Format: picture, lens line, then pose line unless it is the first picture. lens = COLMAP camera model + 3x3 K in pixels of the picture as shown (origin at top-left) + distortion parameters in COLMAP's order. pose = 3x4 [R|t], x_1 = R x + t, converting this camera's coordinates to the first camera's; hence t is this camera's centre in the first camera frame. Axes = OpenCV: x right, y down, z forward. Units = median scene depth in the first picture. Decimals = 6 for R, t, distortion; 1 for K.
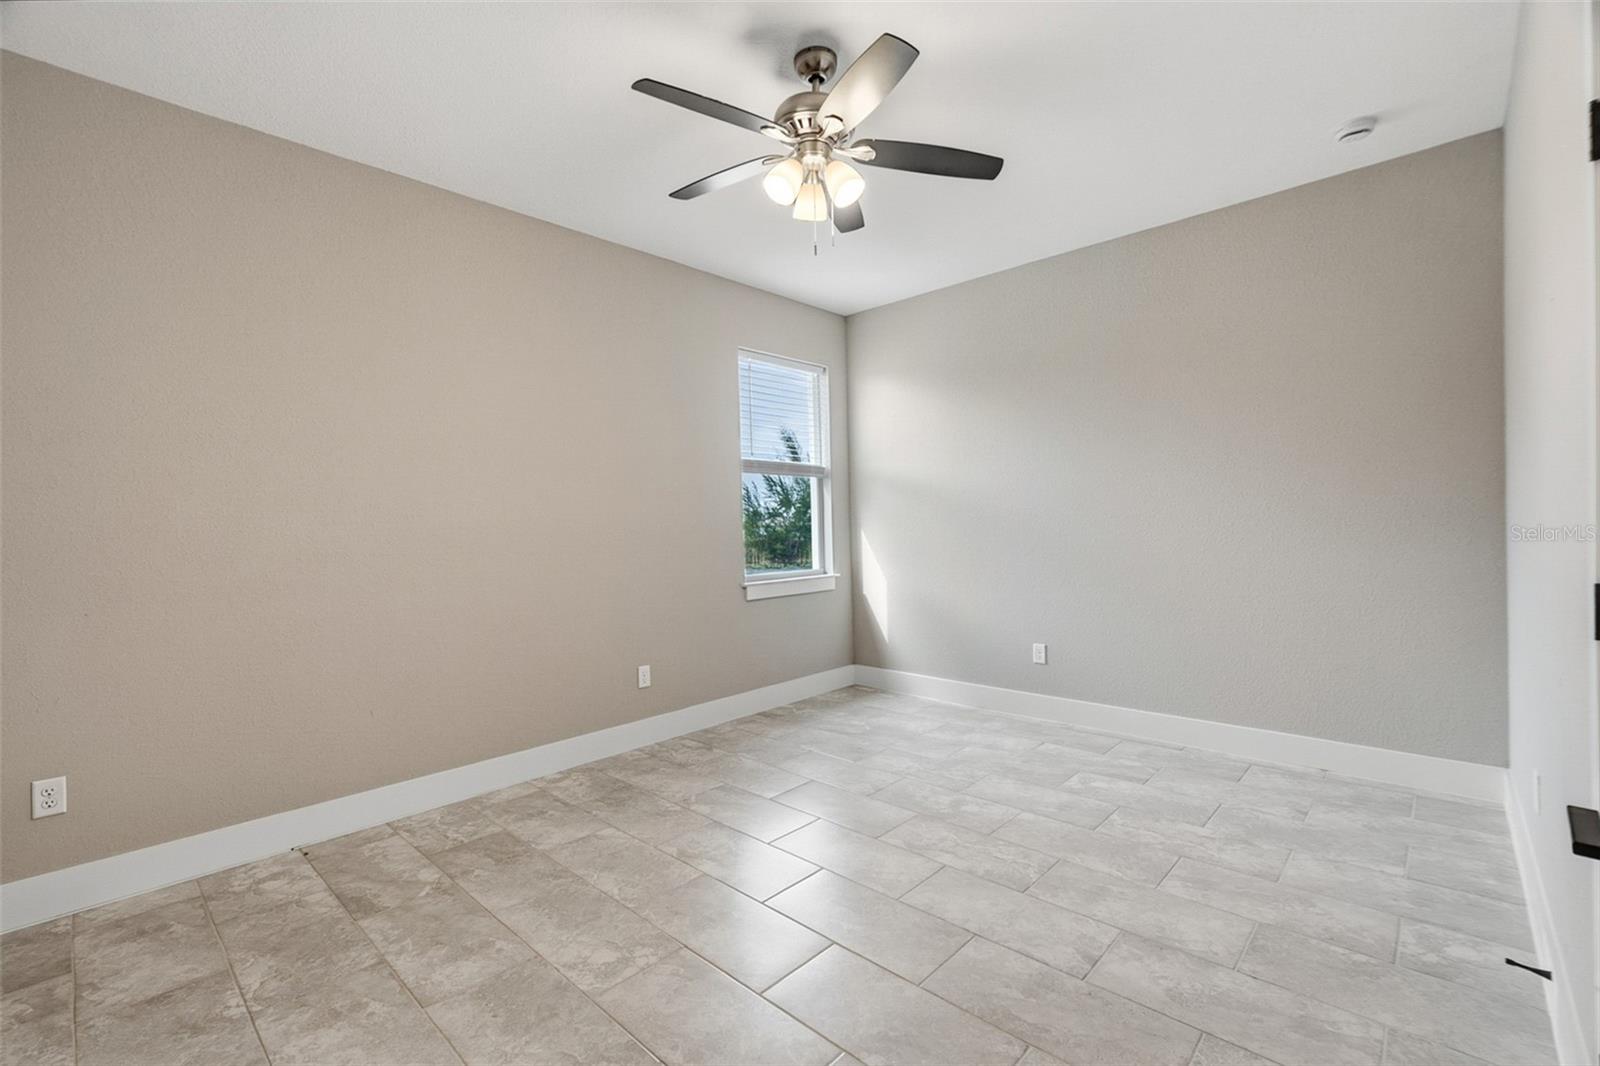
lens RADIAL K [[689.5, 0, 800.5], [0, 689.5, 528.3], [0, 0, 1]] dist [-0.007421, 0.002704]
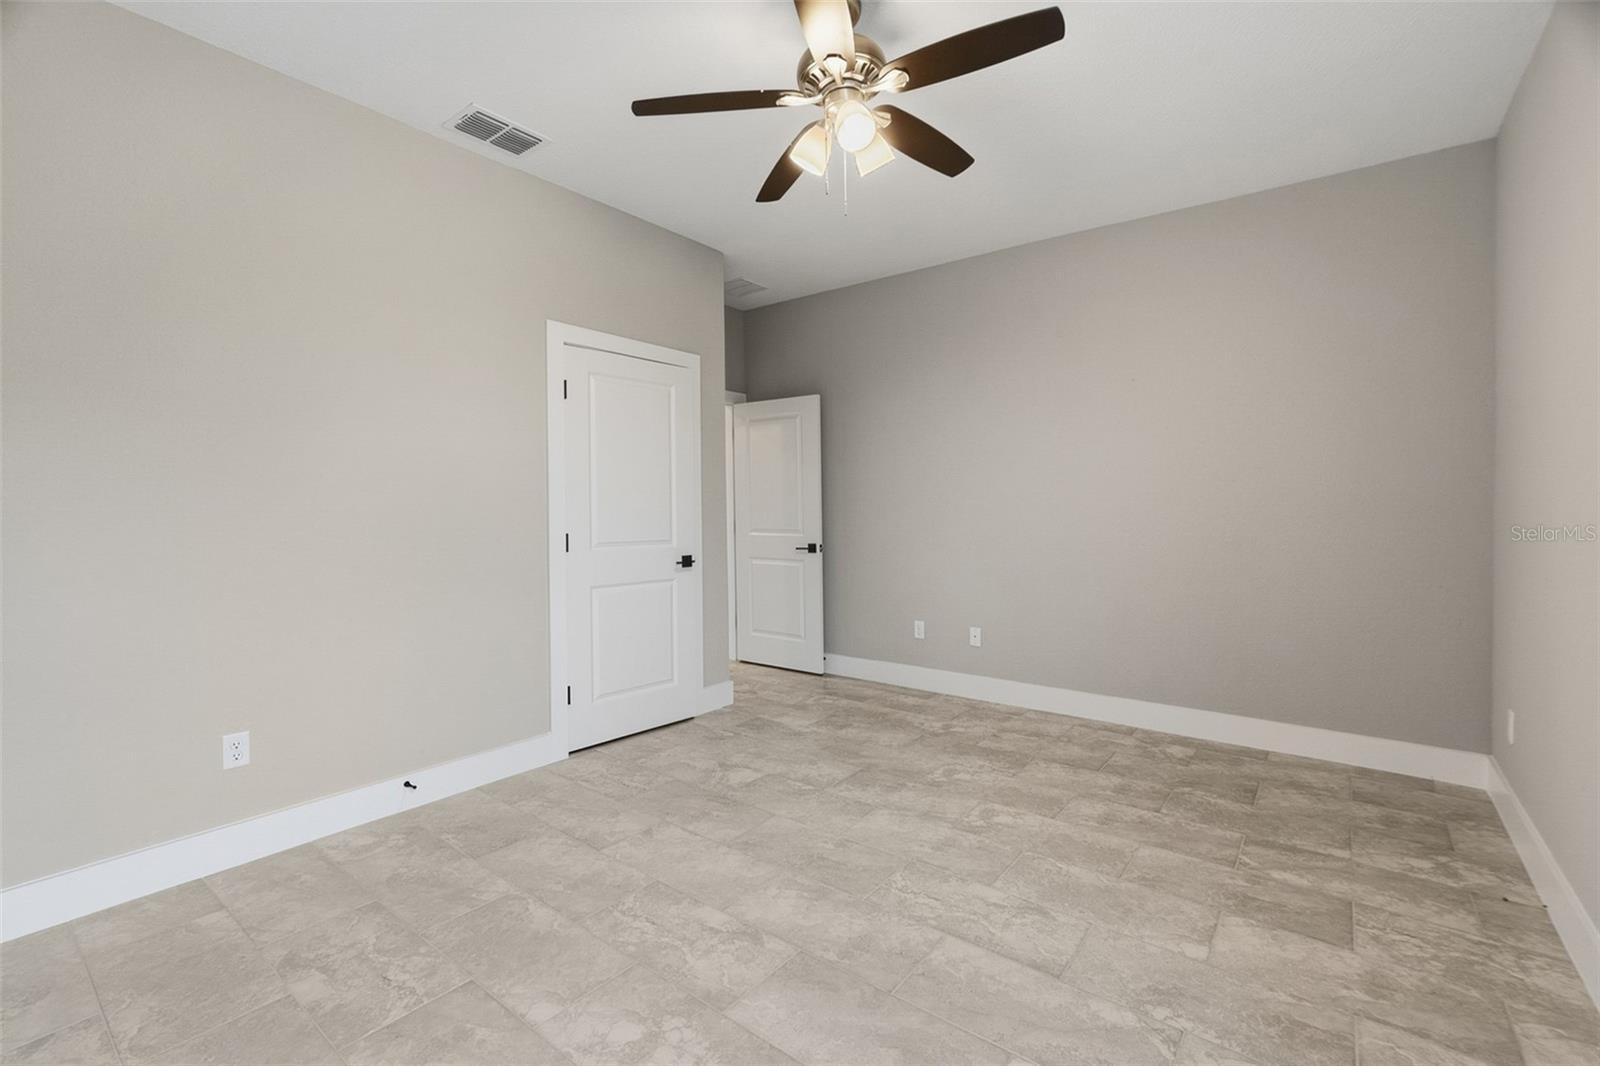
lens RADIAL K [[689.5, 0, 800.2], [0, 689.5, 521.4], [0, 0, 1]] dist [-0.007421, 0.002704]
pose [[-0.995889, 0.025843, -0.086818, 0.186233], [0.023394, 0.999303, 0.029107, -0.014693], [0.087510, 0.026957, -0.995799, 1.960982]]
